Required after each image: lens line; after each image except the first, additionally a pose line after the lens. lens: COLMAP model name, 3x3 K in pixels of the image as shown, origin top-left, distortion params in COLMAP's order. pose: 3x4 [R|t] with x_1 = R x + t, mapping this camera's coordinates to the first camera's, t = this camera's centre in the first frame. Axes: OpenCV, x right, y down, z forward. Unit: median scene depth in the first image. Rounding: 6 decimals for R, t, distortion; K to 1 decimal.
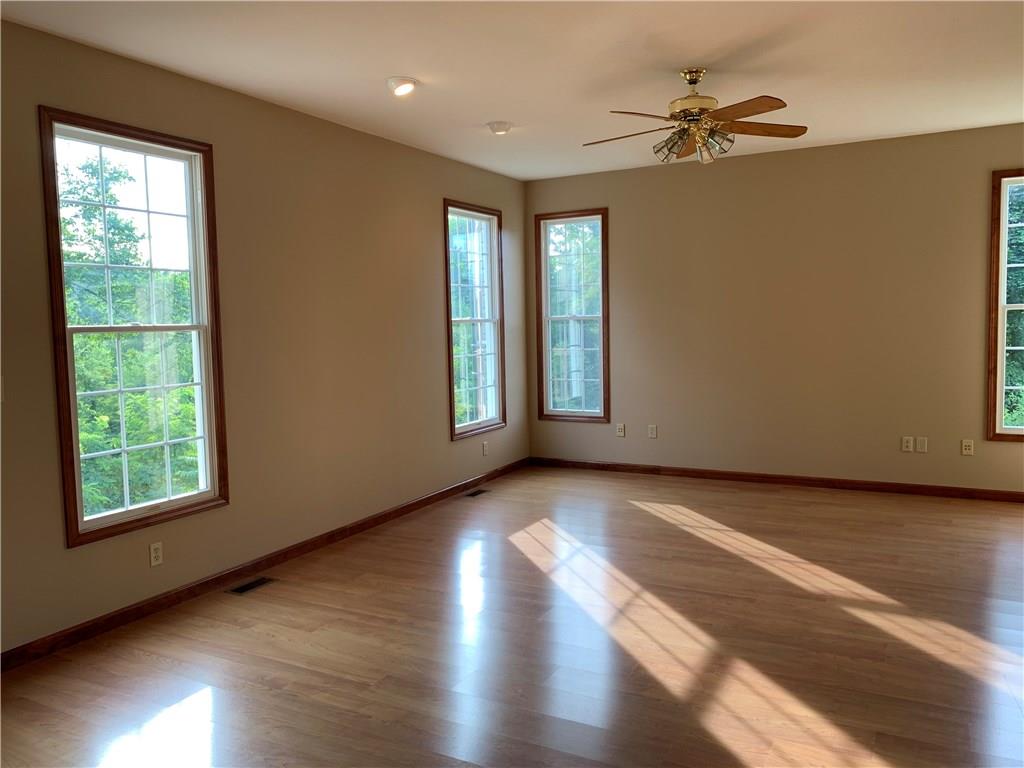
lens RADIAL K [[786.1, 0, 512.0], [0, 786.1, 384.0], [0, 0, 1]] dist [0.092781, -0.193445]
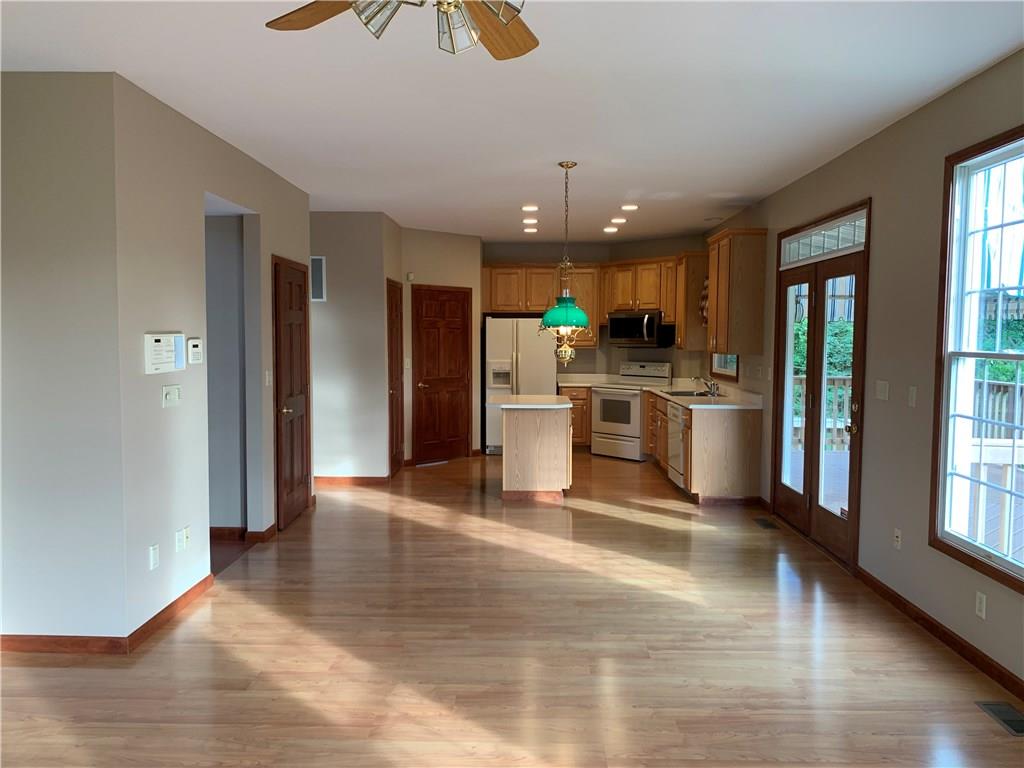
lens RADIAL K [[786.1, 0, 512.0], [0, 786.1, 384.0], [0, 0, 1]] dist [0.092781, -0.193445]
pose [[-0.896494, 0.044975, -0.440768, 0.434273], [-0.019932, 0.989733, 0.141531, -0.158863], [0.442608, 0.135667, -0.886393, 1.580448]]
